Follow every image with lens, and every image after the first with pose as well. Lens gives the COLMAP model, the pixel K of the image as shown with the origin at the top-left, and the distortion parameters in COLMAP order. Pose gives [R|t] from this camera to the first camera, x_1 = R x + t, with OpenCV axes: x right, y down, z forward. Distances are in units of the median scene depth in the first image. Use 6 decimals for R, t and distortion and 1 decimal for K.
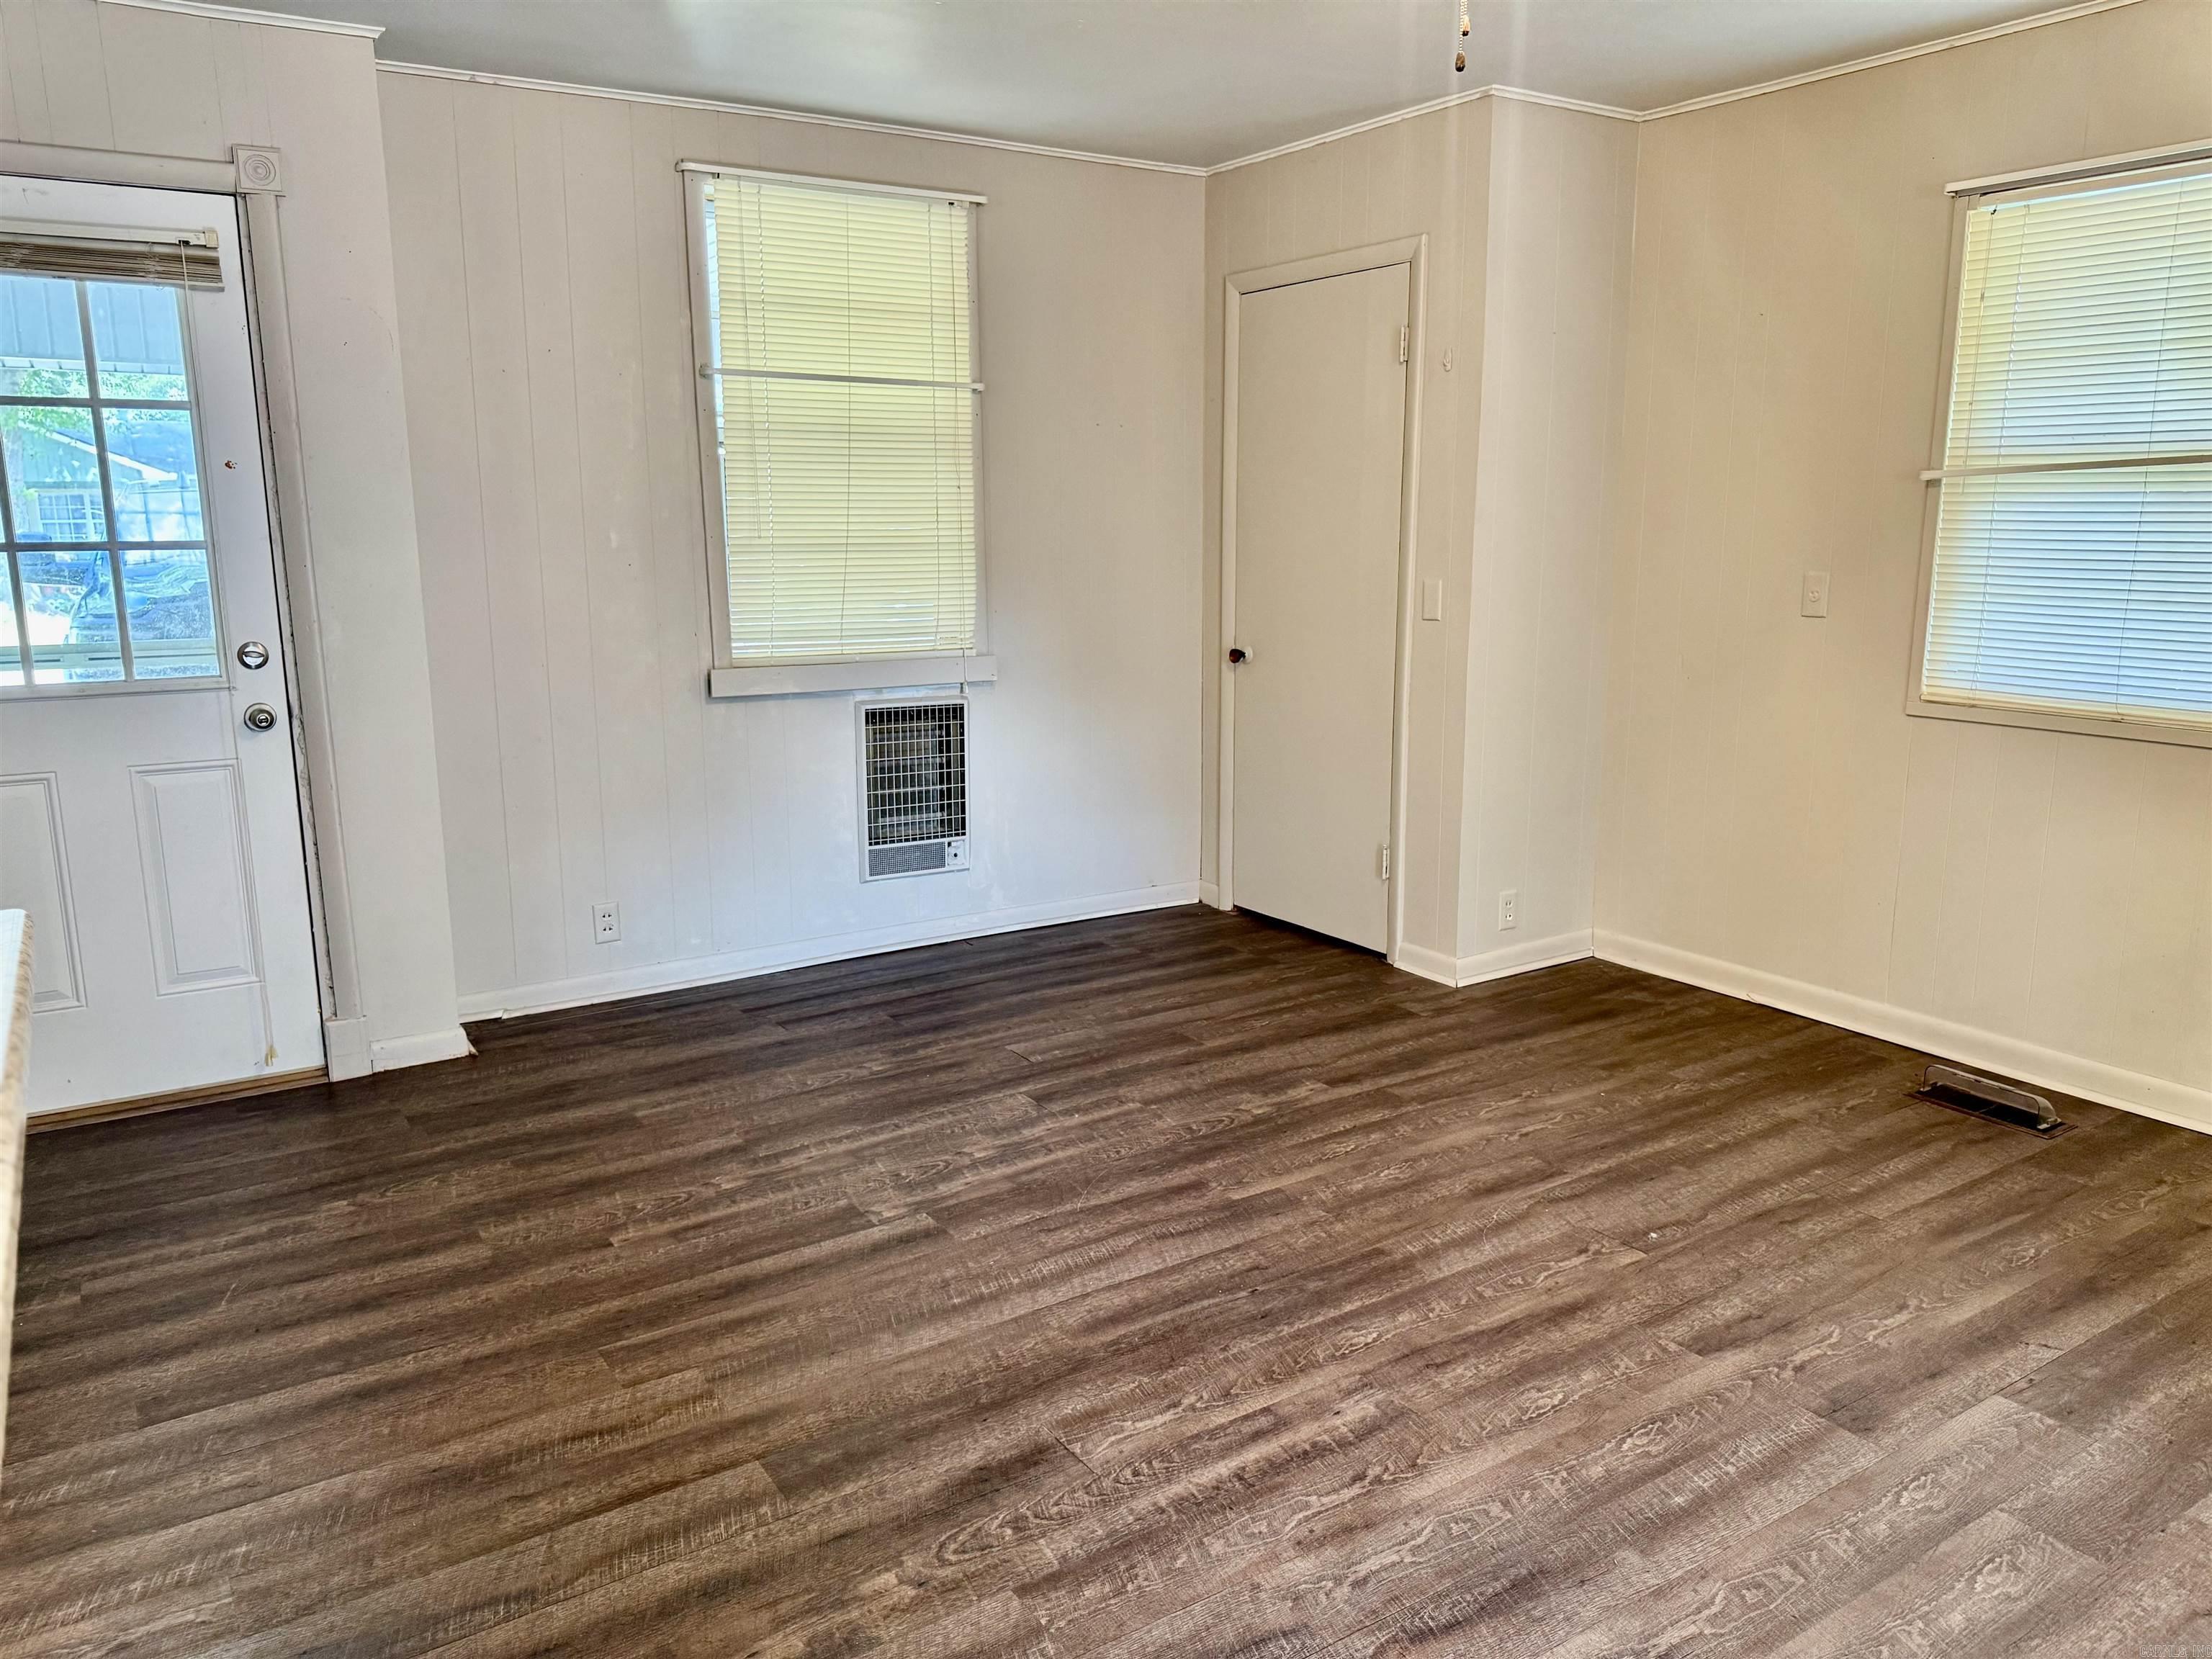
lens RADIAL K [[1565.9, 0, 1116.7], [0, 1565.9, 843.0], [0, 0, 1]] dist [0.085015, -0.096804]
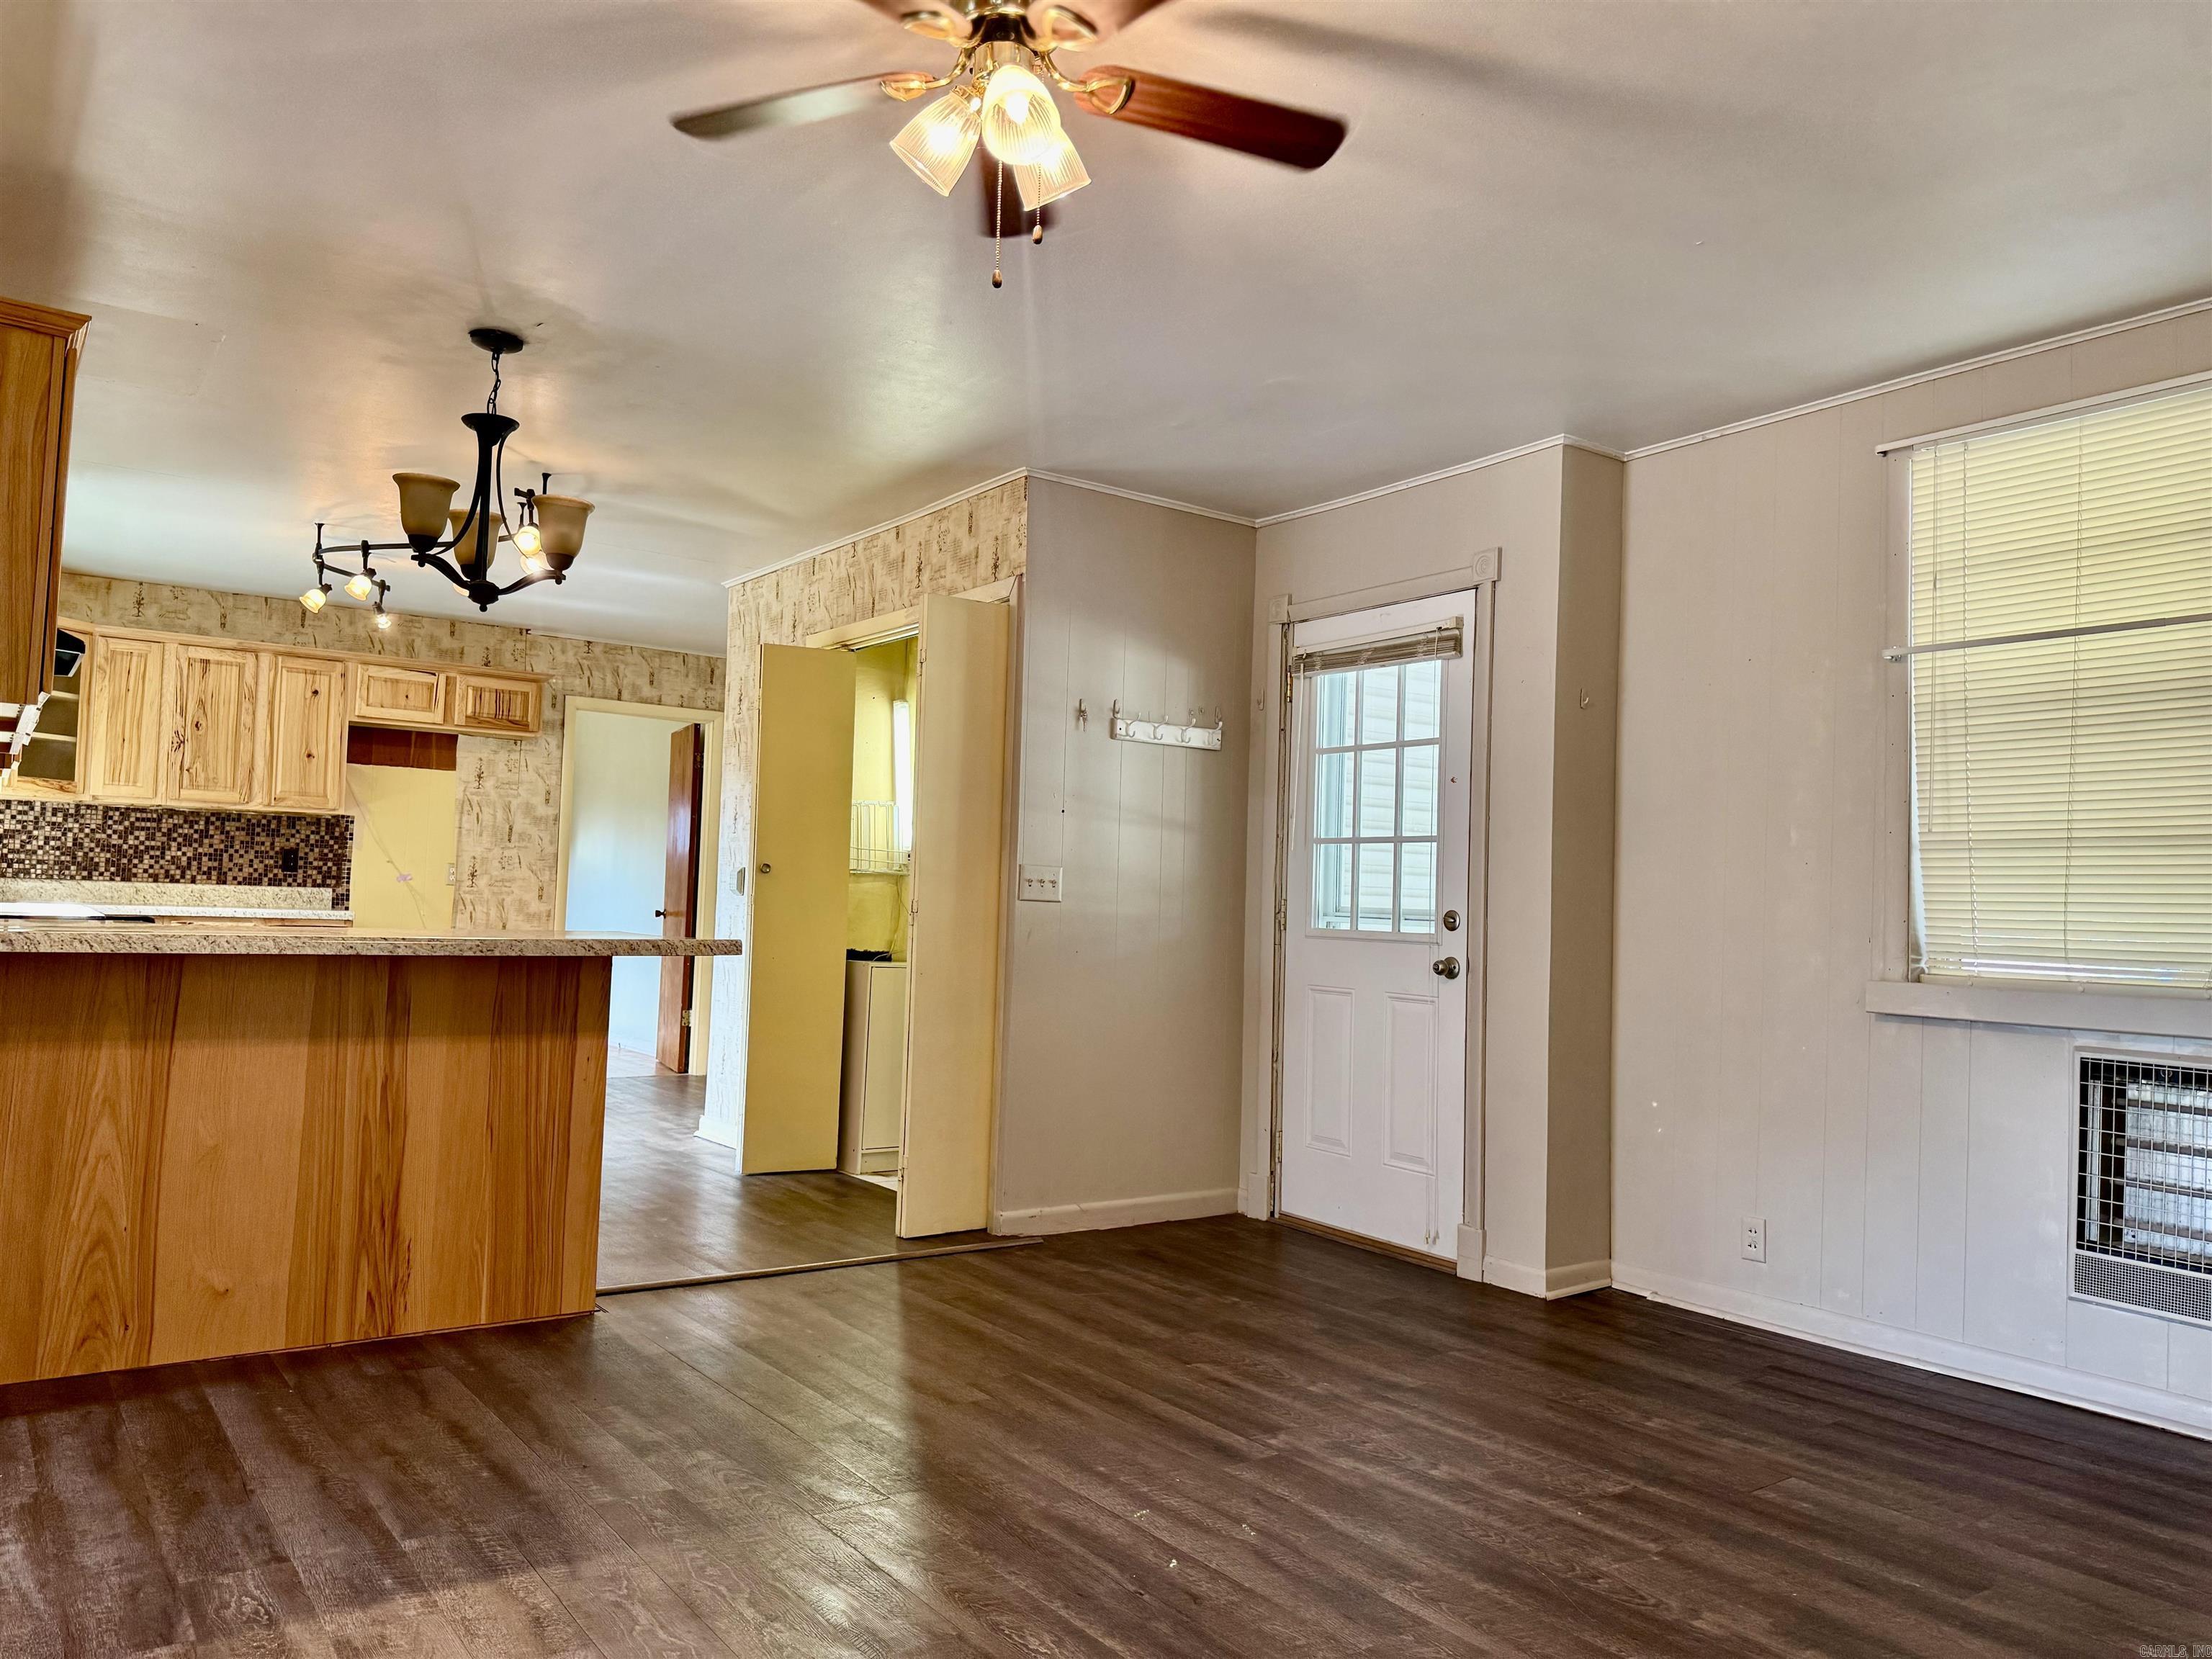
lens RADIAL K [[1565.9, 0, 1069.1], [0, 1565.9, 833.5], [0, 0, 1]] dist [0.085015, -0.096804]
pose [[0.030806, -0.036636, -0.998854, 0.787216], [-0.232103, 0.971749, -0.042800, -0.061864], [0.972203, 0.233156, 0.021433, 0.681628]]
